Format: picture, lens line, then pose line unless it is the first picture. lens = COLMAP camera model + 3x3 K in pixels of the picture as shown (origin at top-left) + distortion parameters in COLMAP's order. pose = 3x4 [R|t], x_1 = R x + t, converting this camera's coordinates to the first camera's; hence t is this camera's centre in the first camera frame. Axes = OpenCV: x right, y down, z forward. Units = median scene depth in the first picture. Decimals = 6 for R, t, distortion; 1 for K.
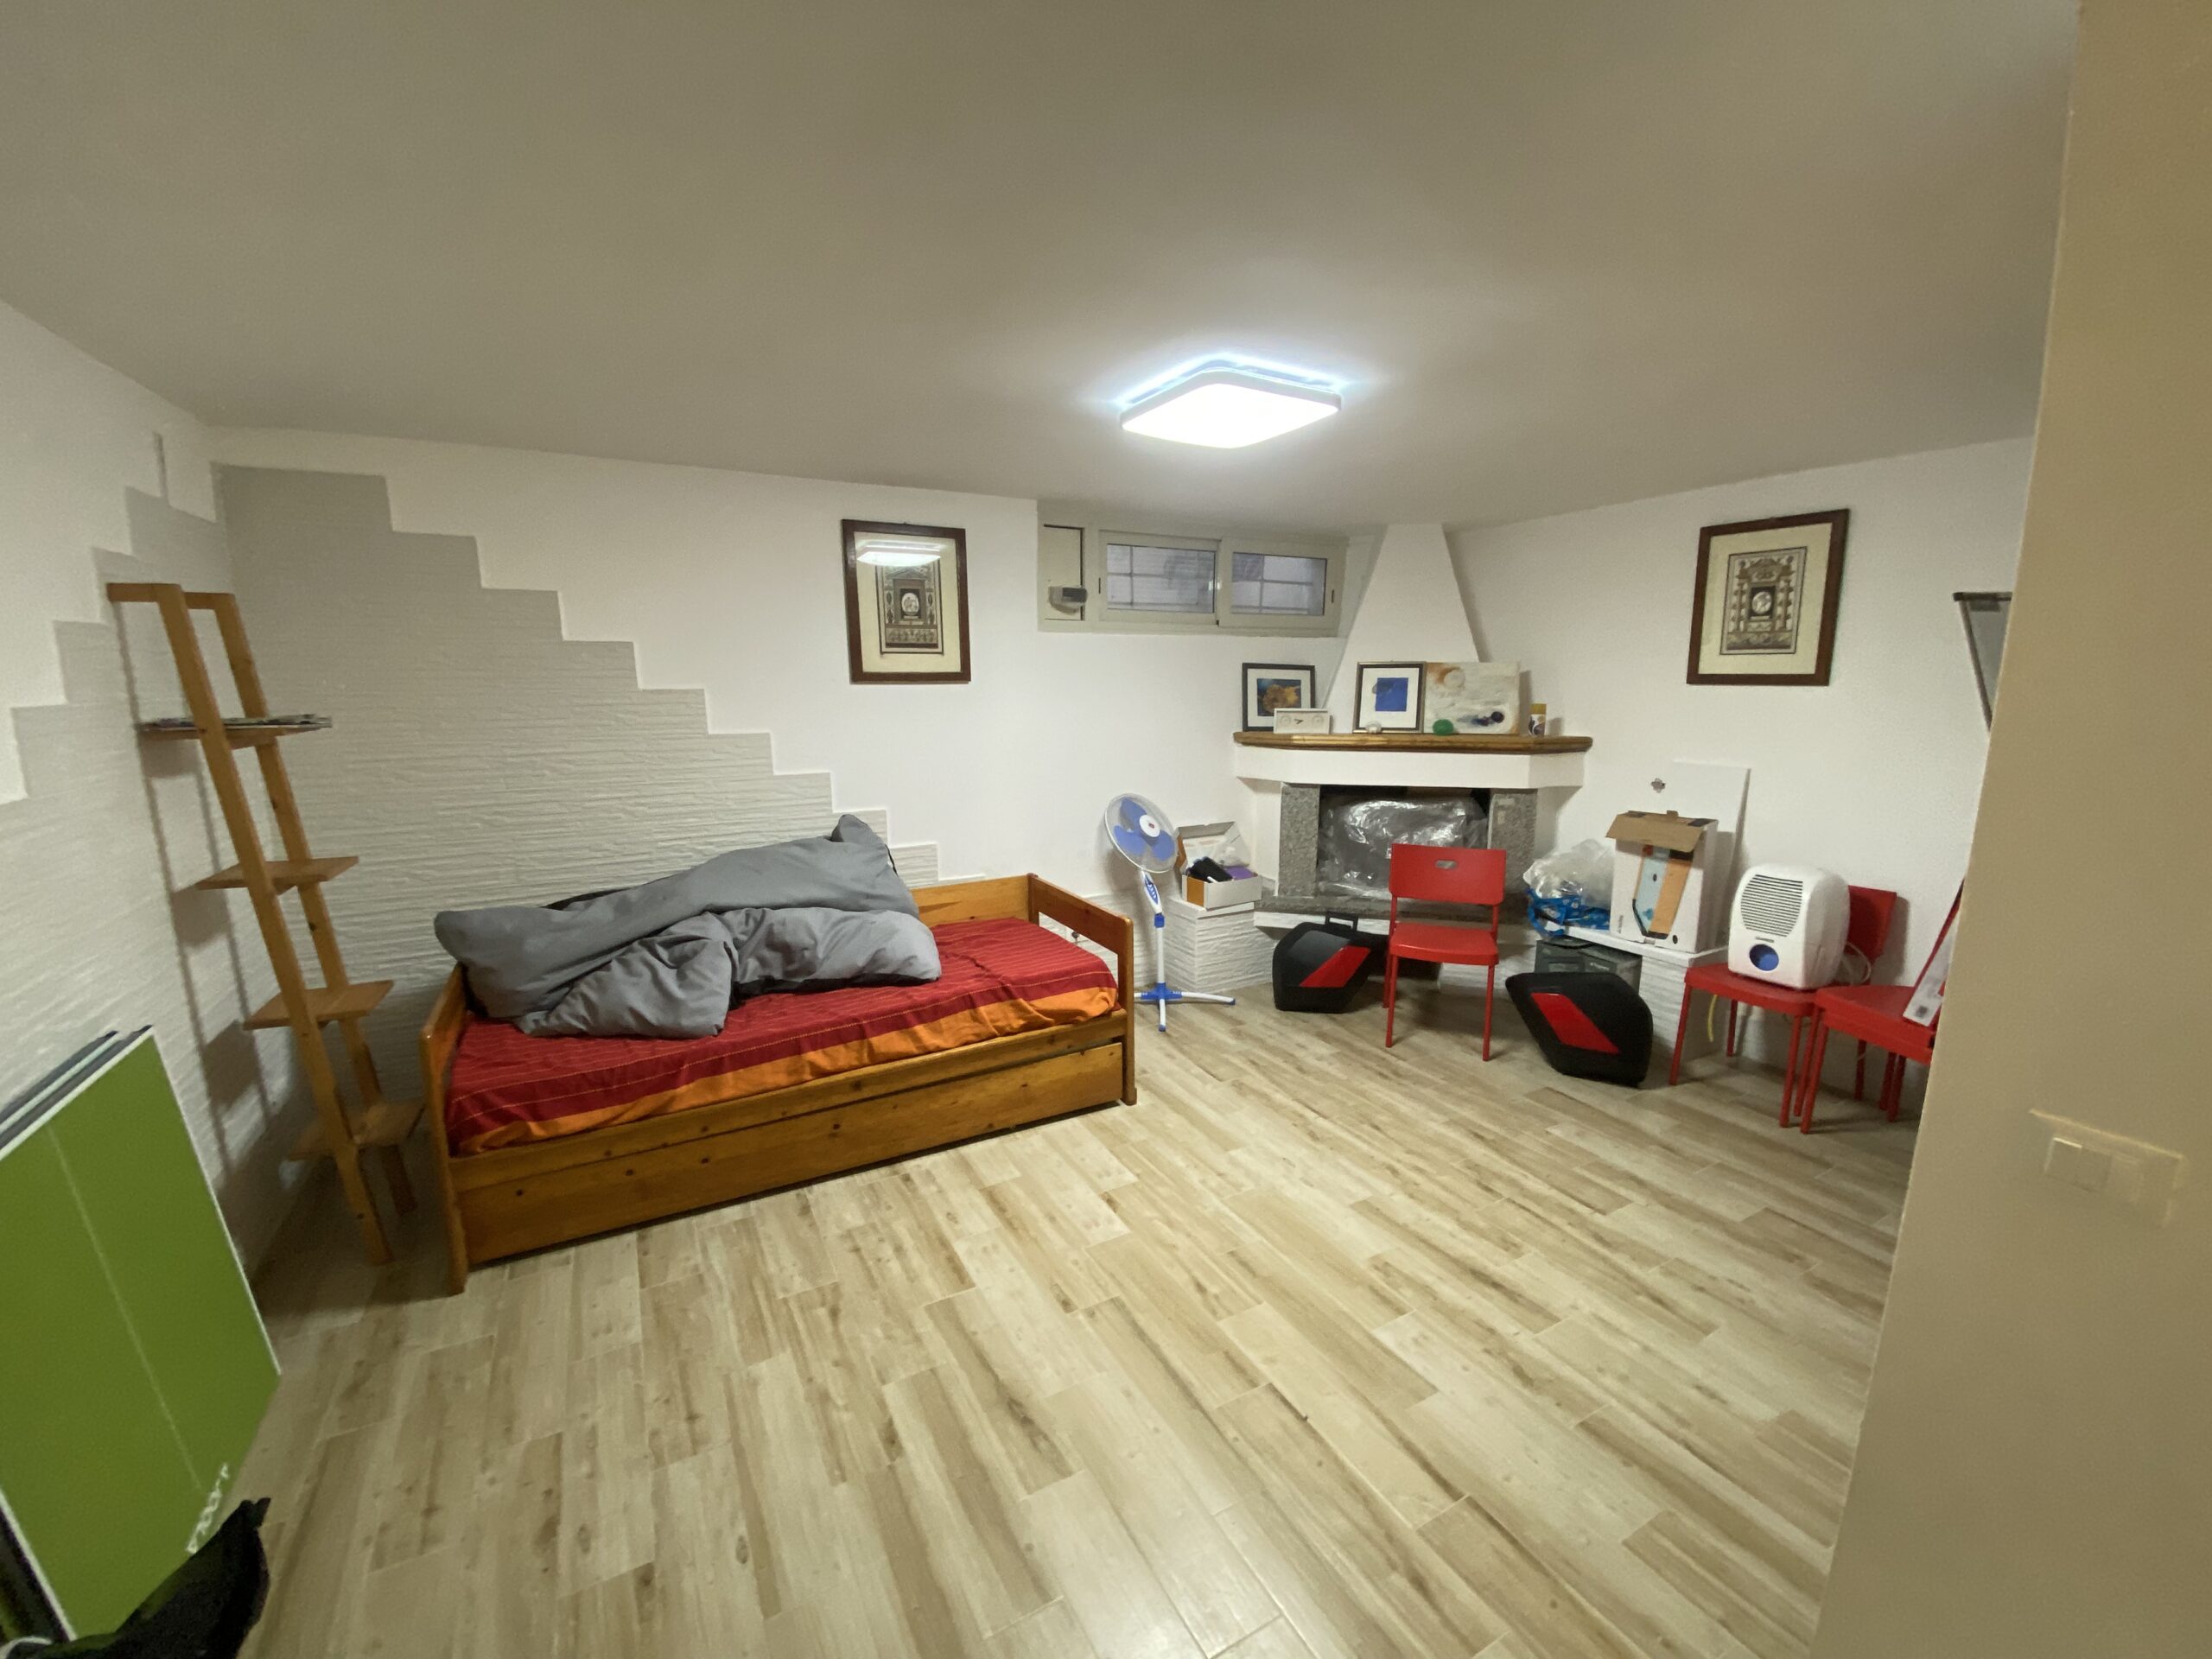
lens RADIAL K [[895.4, 0, 1095.7], [0, 895.4, 833.5], [0, 0, 1]] dist [0.045180, -0.034116]
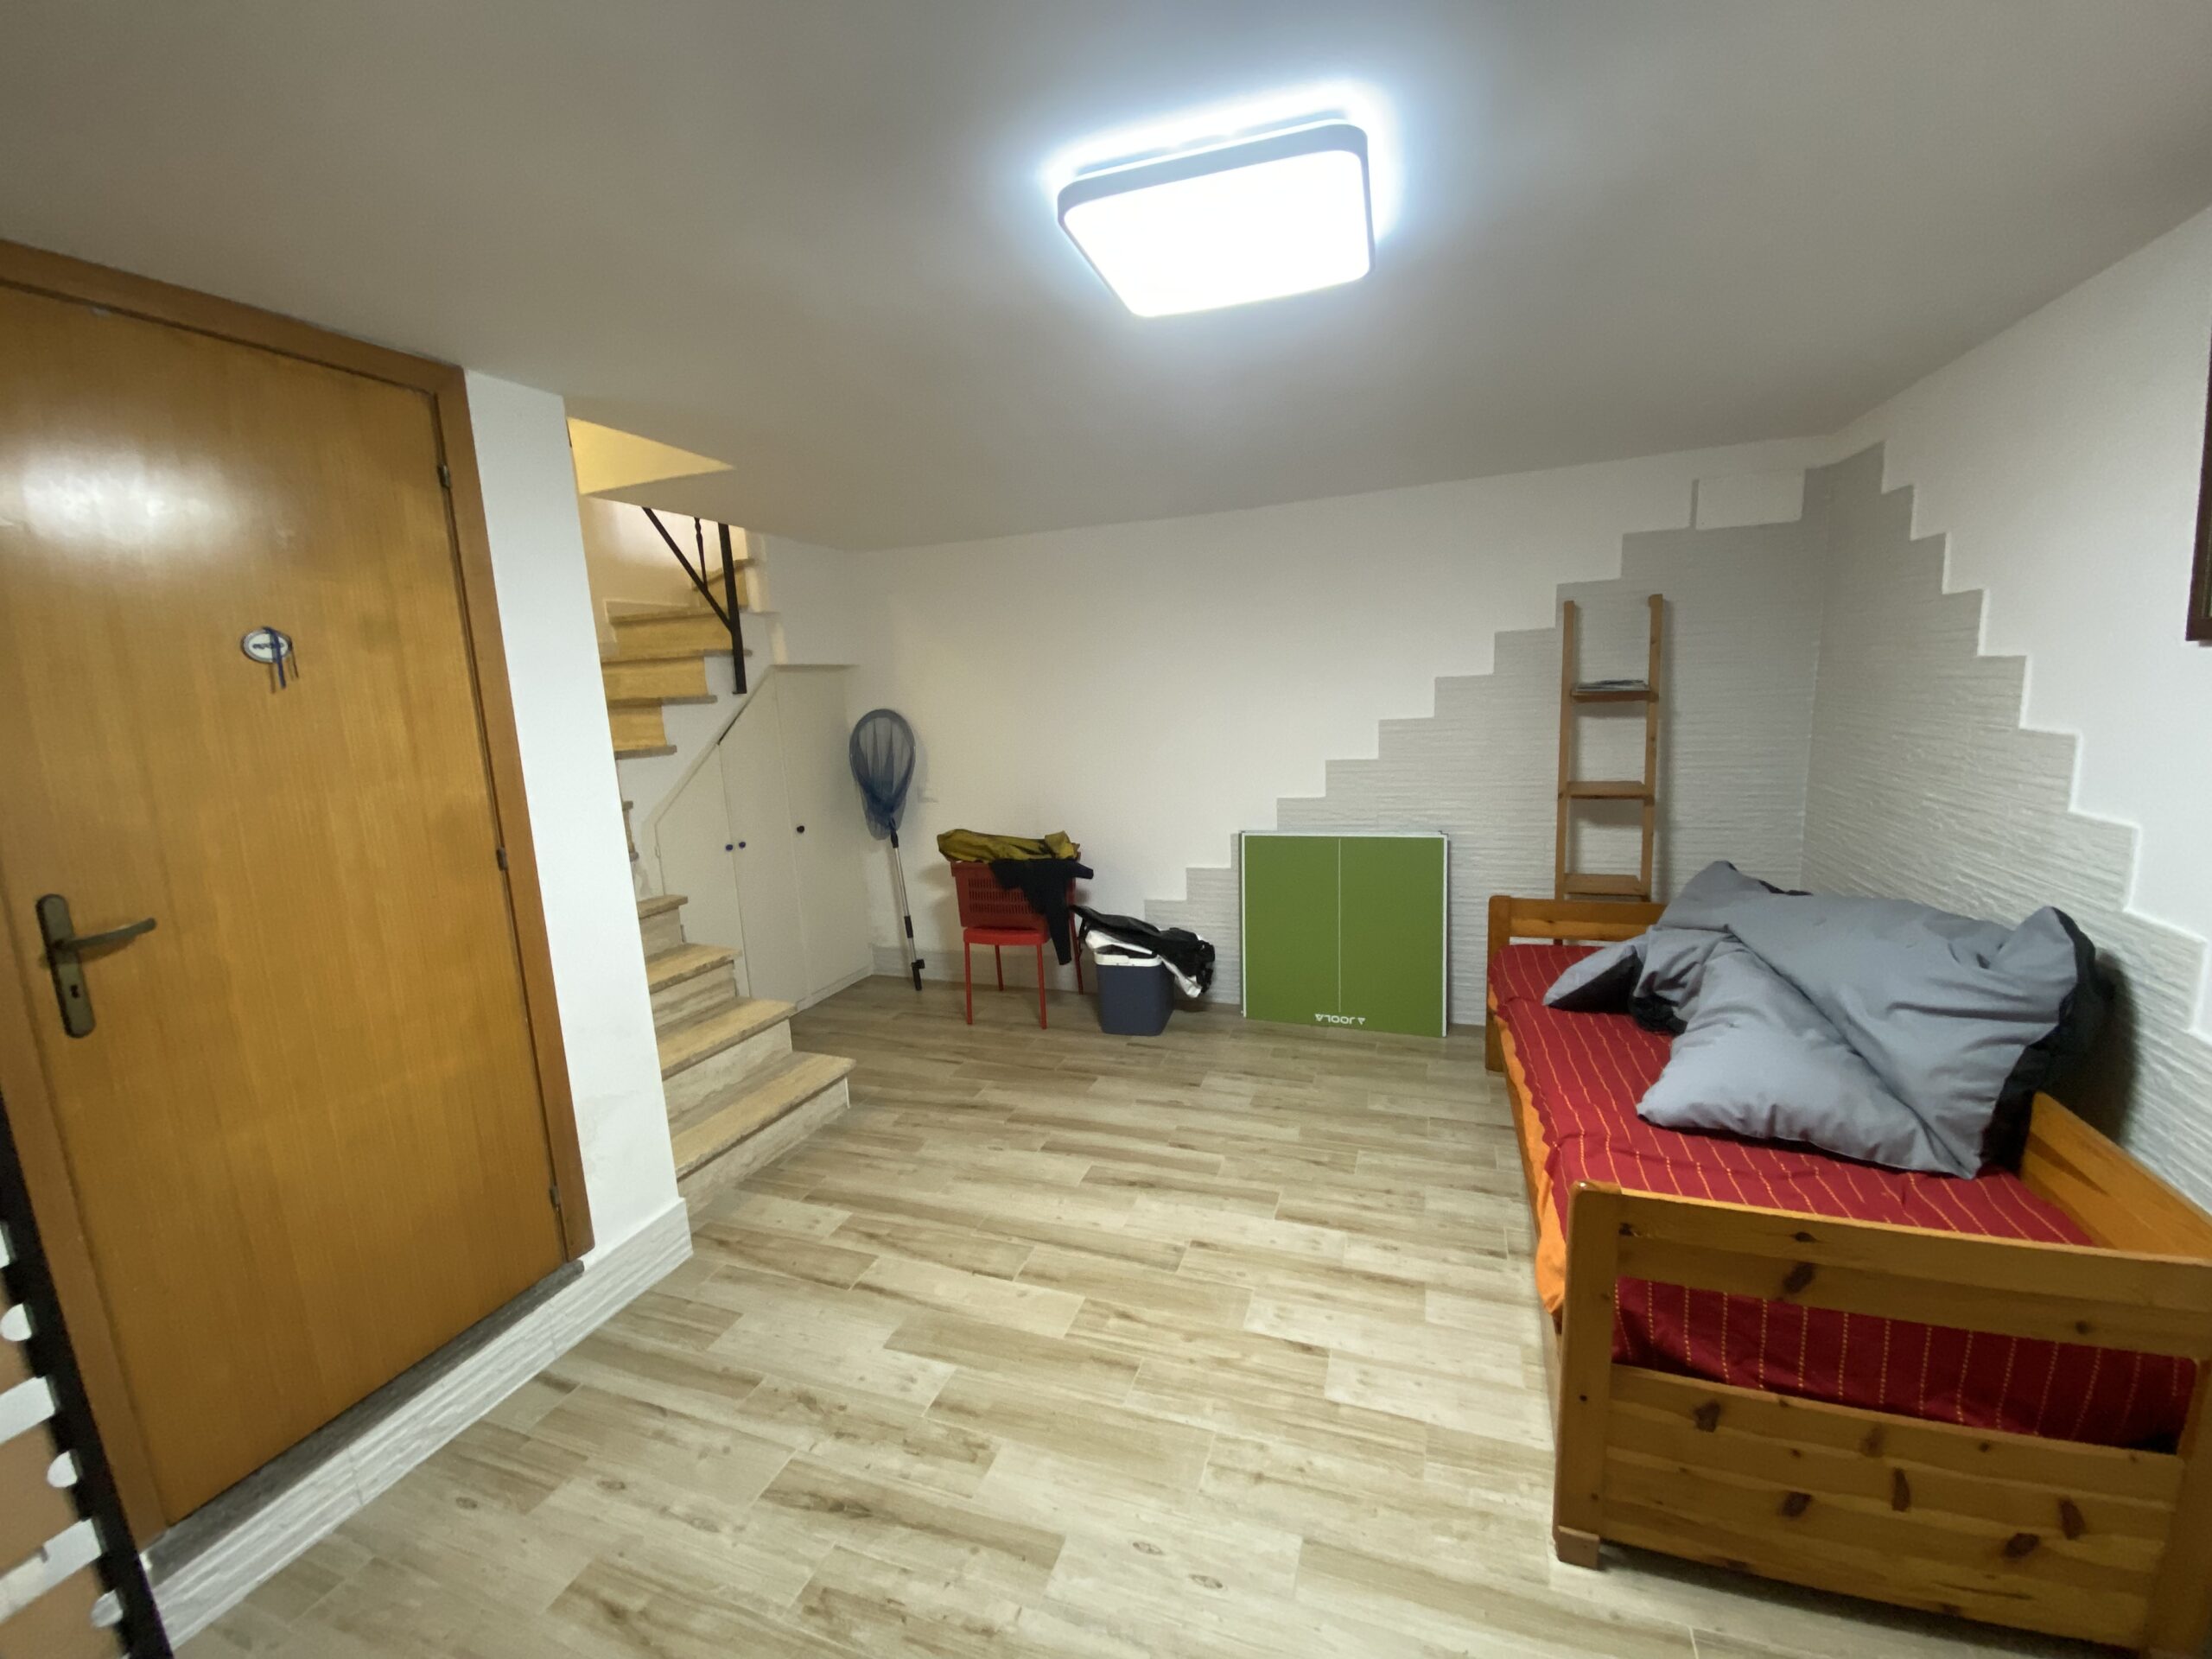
lens RADIAL K [[887.8, 0, 1113.7], [0, 887.8, 828.3], [0, 0, 1]] dist [0.046752, -0.018148]
pose [[-0.737299, 0.152960, -0.658023, 0.712237], [-0.064069, 0.953808, 0.293505, -0.292626], [0.672522, 0.258560, -0.693442, 1.599470]]
